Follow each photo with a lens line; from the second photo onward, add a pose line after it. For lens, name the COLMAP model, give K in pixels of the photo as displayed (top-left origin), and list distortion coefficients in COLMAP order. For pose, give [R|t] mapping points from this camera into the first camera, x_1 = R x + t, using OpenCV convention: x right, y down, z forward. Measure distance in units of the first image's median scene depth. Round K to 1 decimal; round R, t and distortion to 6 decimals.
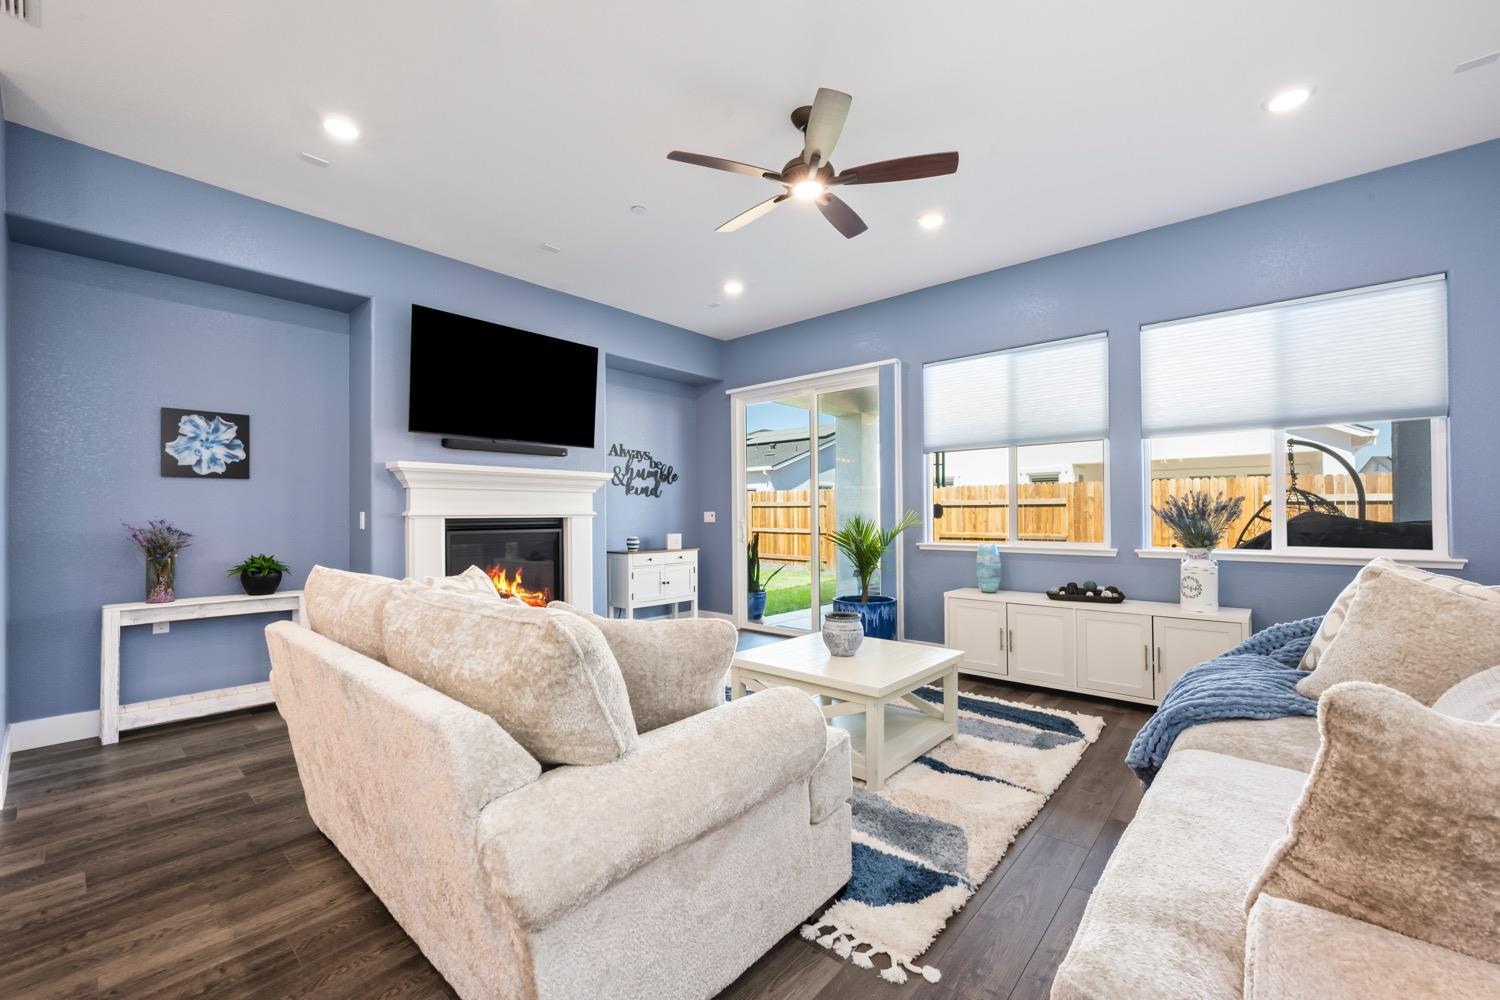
lens RADIAL K [[603.1, 0, 759.3], [0, 603.1, 509.6], [0, 0, 1]] dist [-0.002658, 0.000191]
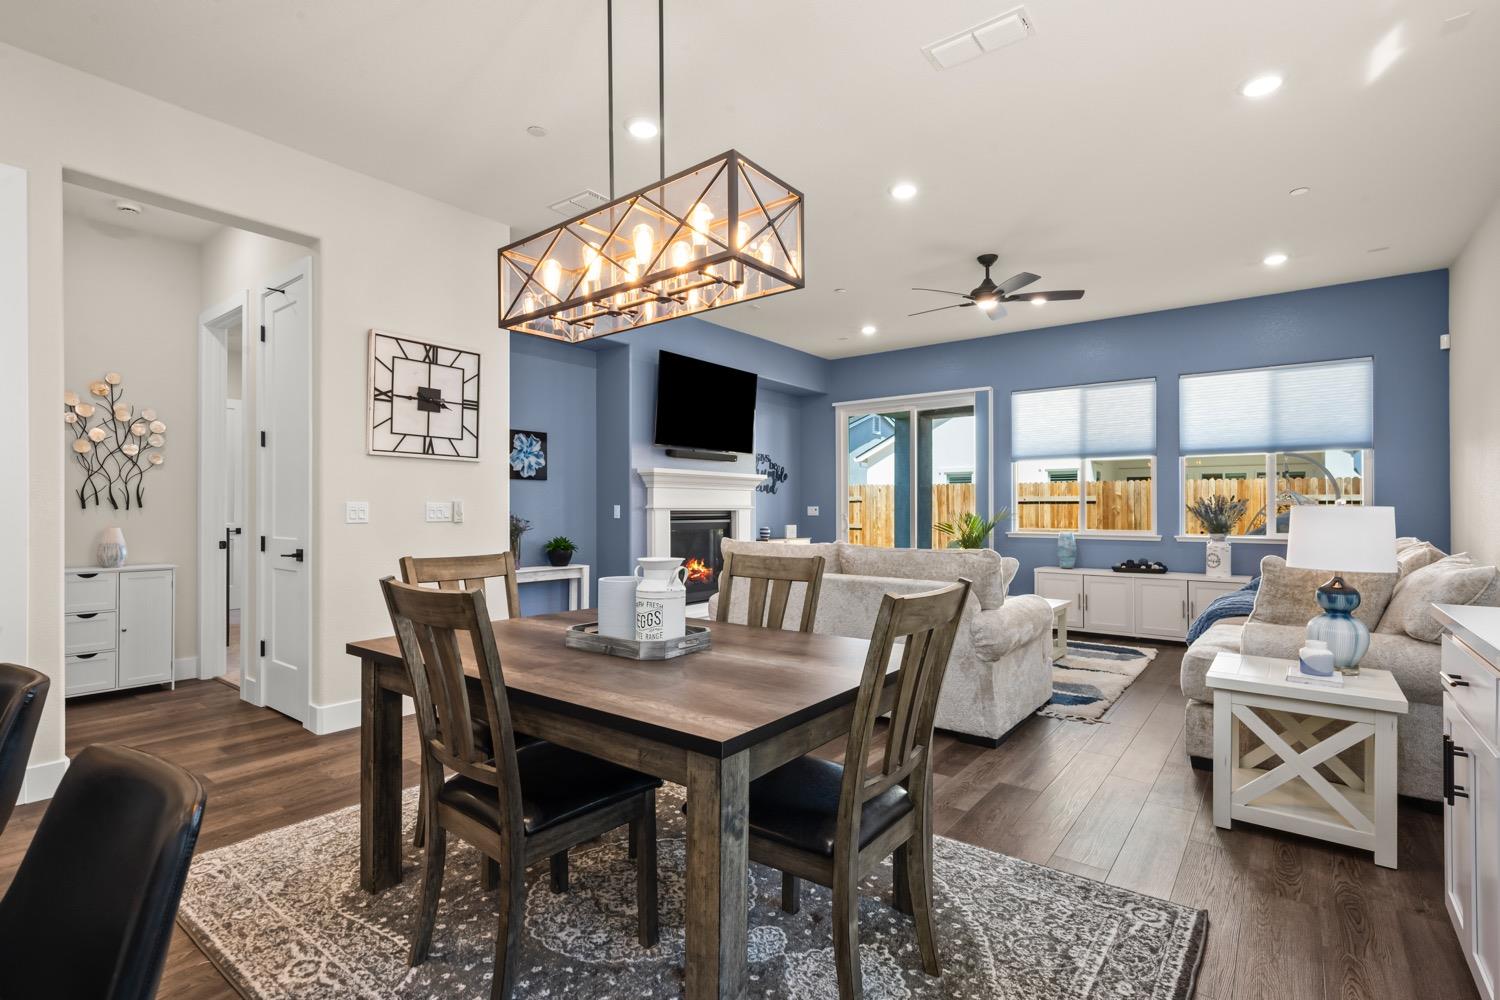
lens RADIAL K [[723.5, 0, 753.8], [0, 723.5, 505.8], [0, 0, 1]] dist [-0.003314, 0.001699]
pose [[0.997552, 0.006536, 0.069622, -0.462533], [-0.006727, 0.999974, 0.002520, -0.000811], [-0.069604, -0.002982, 0.997570, -0.598578]]
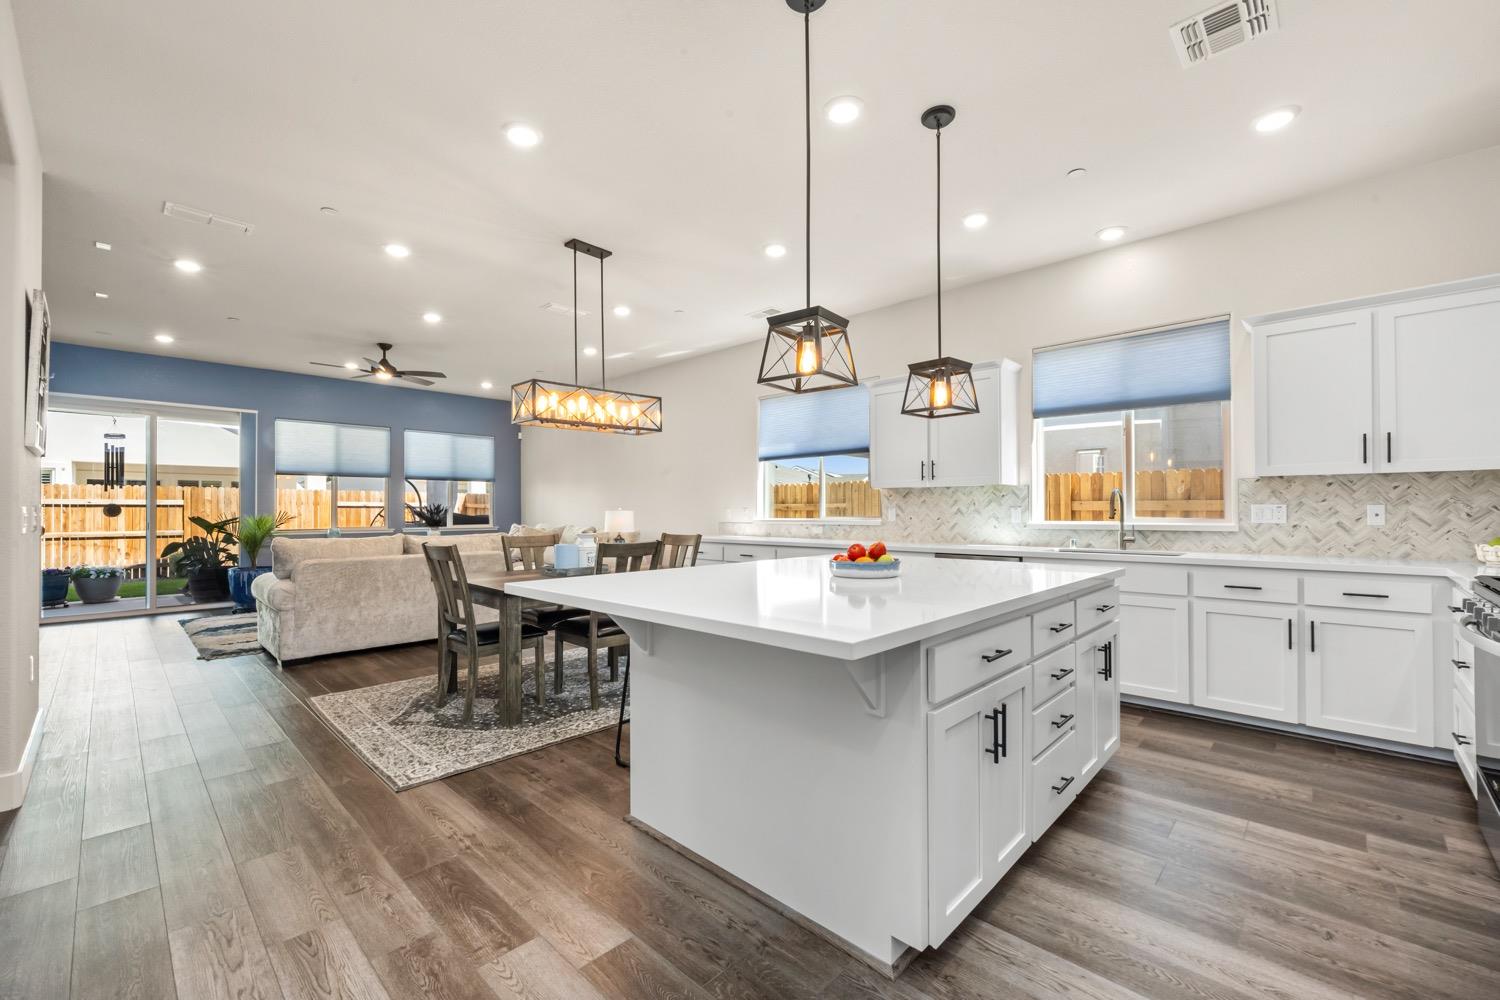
lens RADIAL K [[603.1, 0, 753.1], [0, 603.1, 503.4], [0, 0, 1]] dist [-0.002658, 0.000191]
pose [[0.042669, 0.015700, 0.998966, -1.540147], [-0.002274, 0.999875, -0.015618, 0.004140], [-0.999087, -0.001606, 0.042700, -0.389383]]
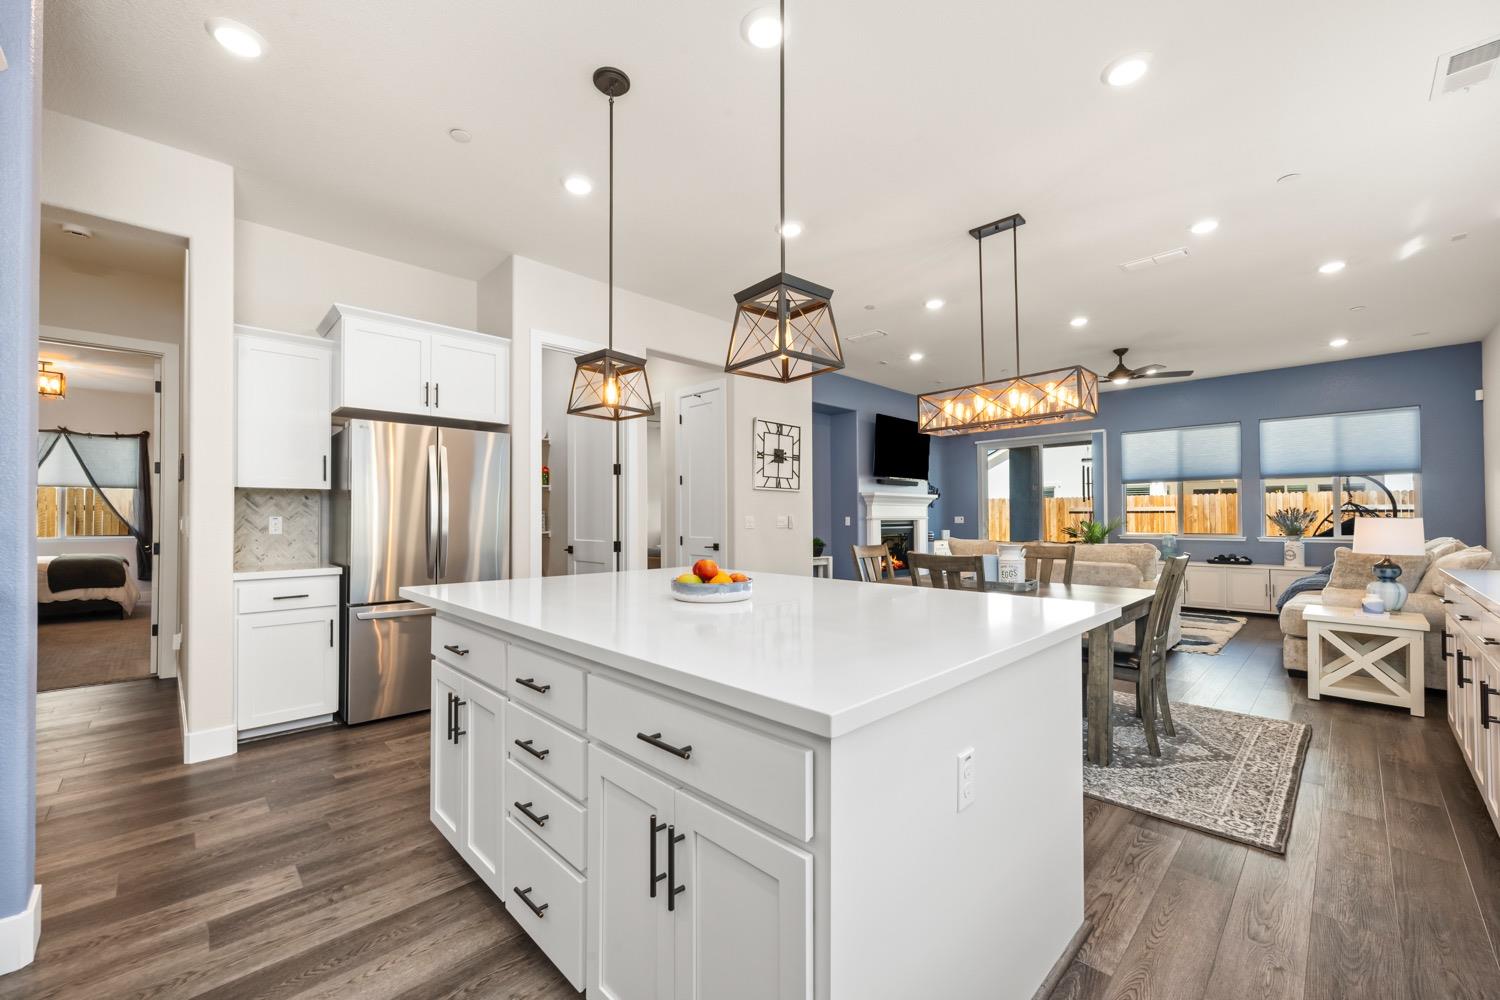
lens RADIAL K [[603.1, 0, 750.4], [0, 603.1, 508.5], [0, 0, 1]] dist [-0.002658, 0.000191]
pose [[0.997097, 0.000494, -0.076144, -0.825788], [-0.001128, 0.999965, -0.008271, -0.007188], [0.076137, 0.008333, 0.997063, -1.016226]]
